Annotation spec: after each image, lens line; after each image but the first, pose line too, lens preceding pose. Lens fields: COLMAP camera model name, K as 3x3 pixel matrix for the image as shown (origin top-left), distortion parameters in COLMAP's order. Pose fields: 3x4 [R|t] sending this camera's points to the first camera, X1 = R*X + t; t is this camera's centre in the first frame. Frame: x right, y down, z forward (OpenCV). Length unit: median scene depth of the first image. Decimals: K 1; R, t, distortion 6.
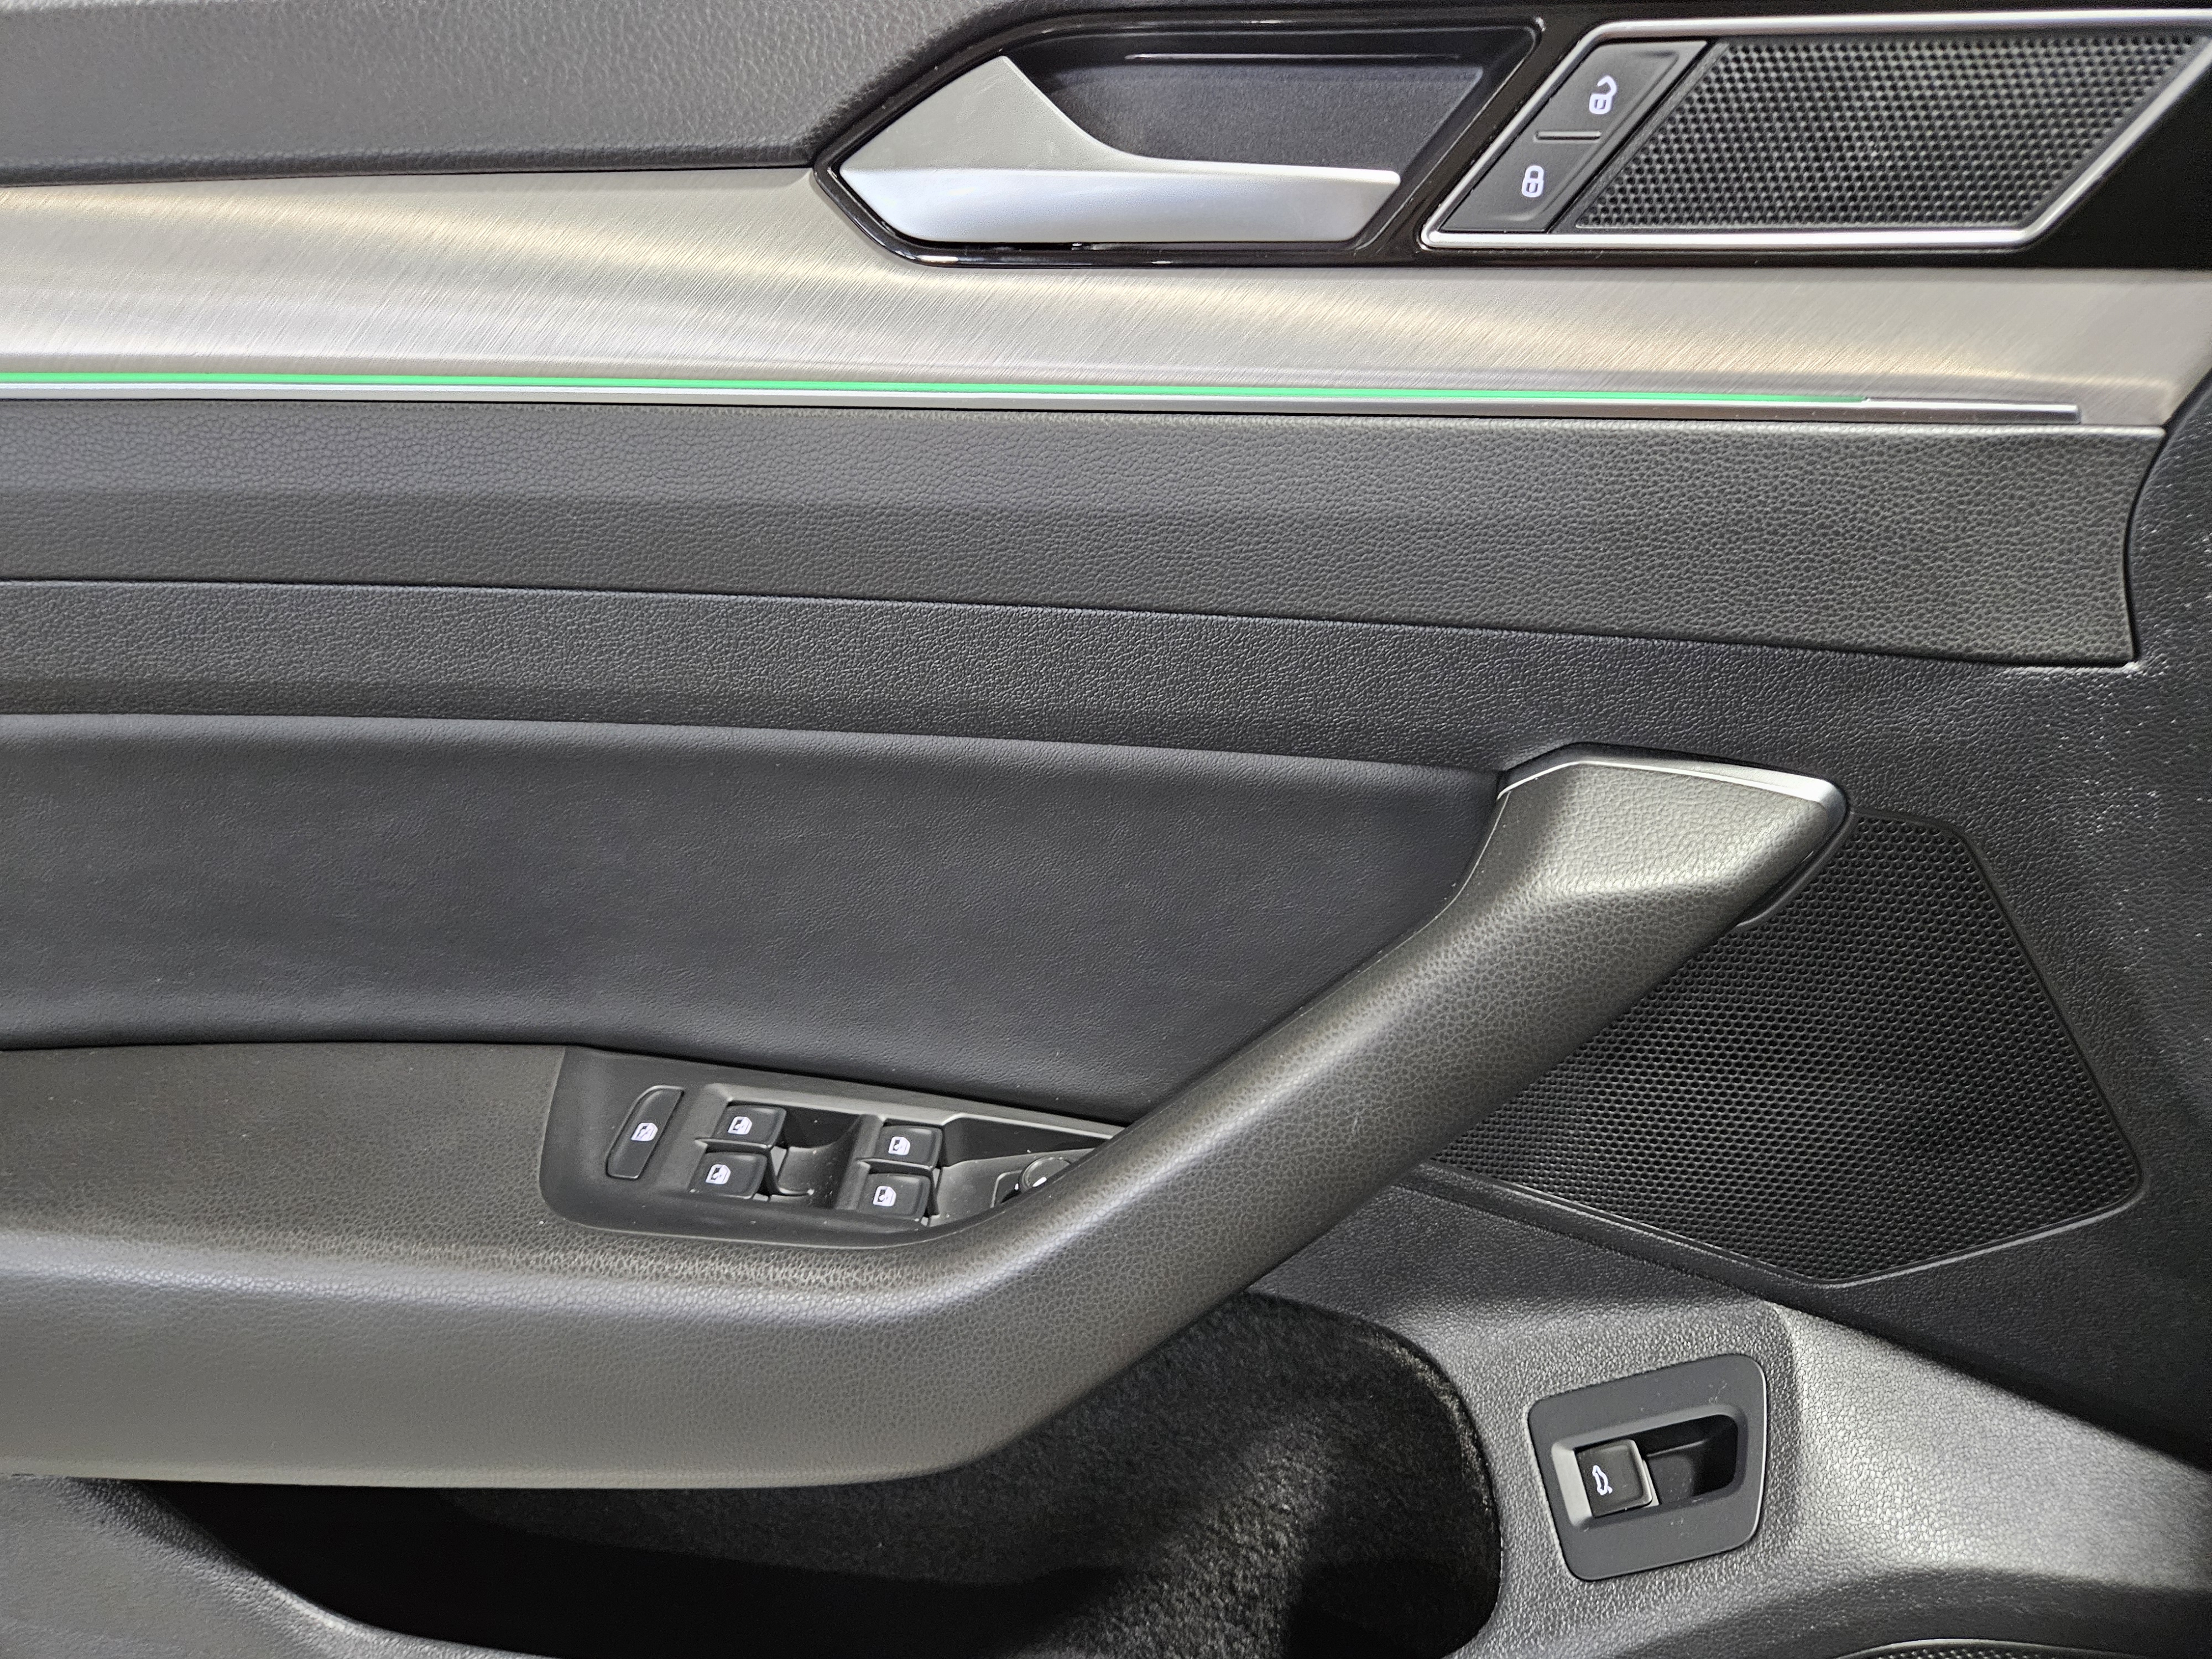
lens RADIAL K [[1523.0, 0, 1100.6], [0, 1523.0, 841.0], [0, 0, 1]] dist [0.099075, -0.111069]
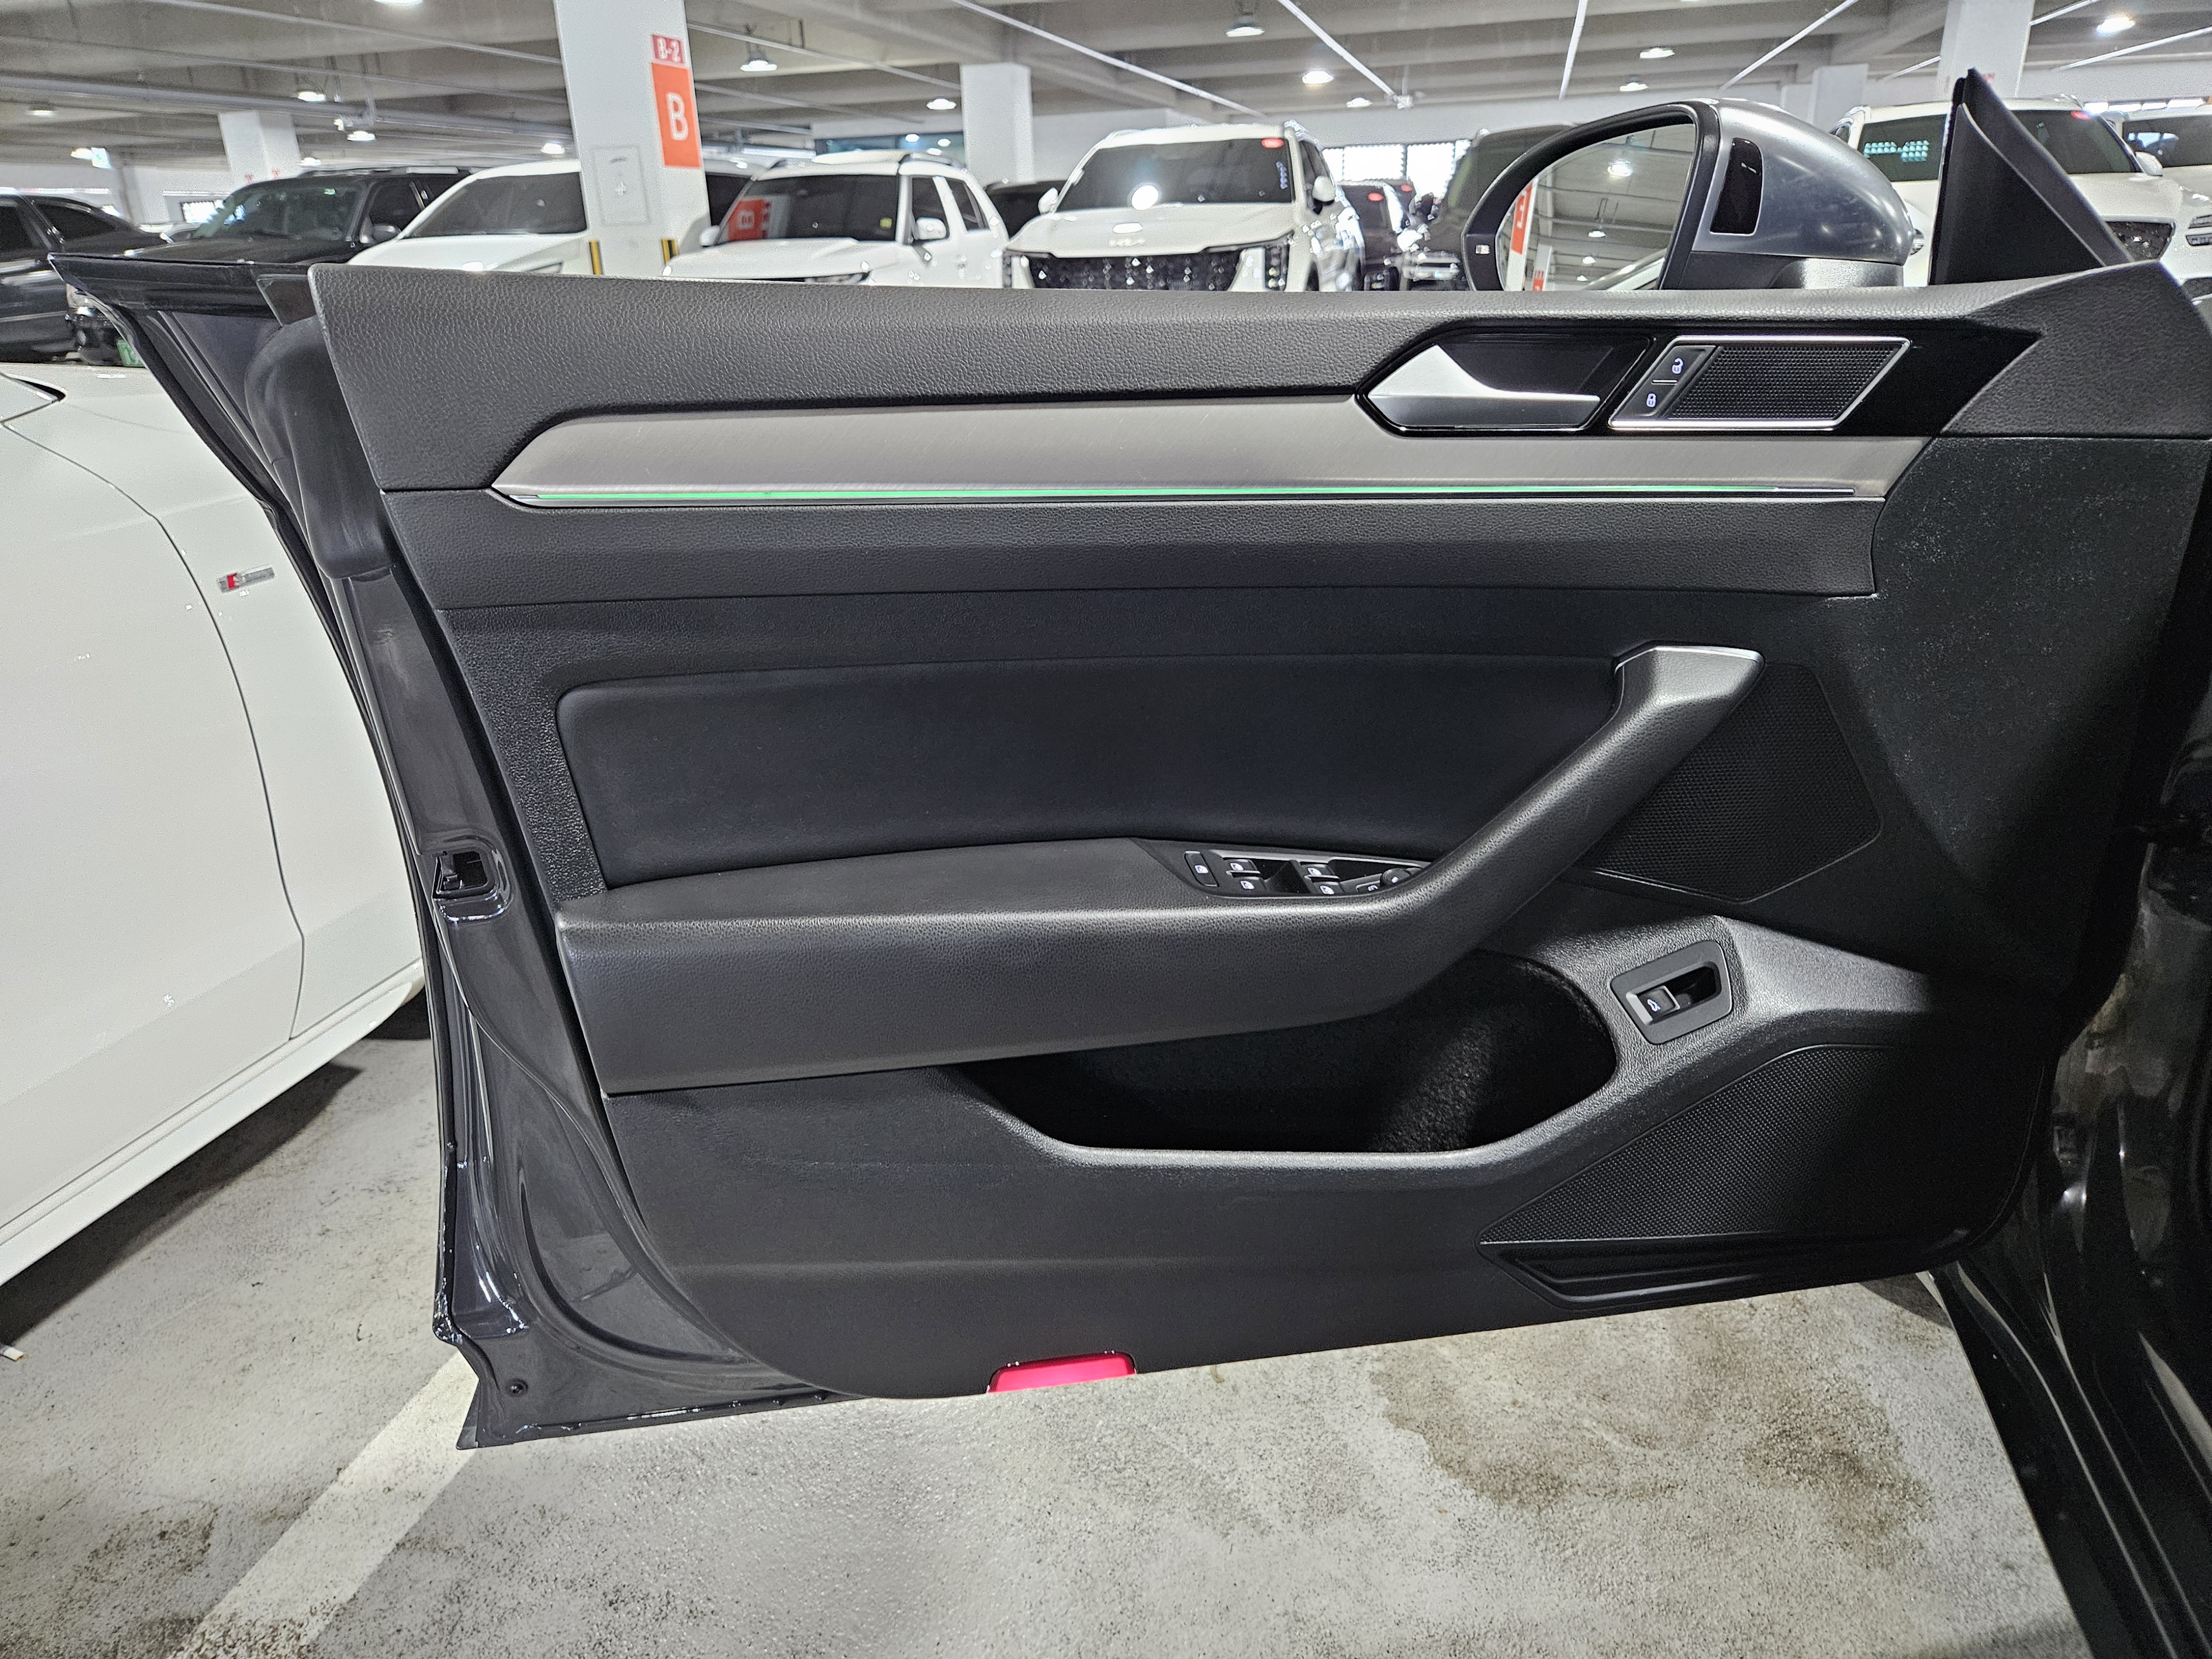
lens RADIAL K [[1489.8, 0, 1074.4], [0, 1489.8, 838.0], [0, 0, 1]] dist [0.034243, -0.000923]
pose [[0.970748, -0.068561, 0.230103, -1.041924], [0.073217, 0.997247, -0.011746, 0.189042], [-0.228664, 0.028250, 0.973095, -0.925384]]
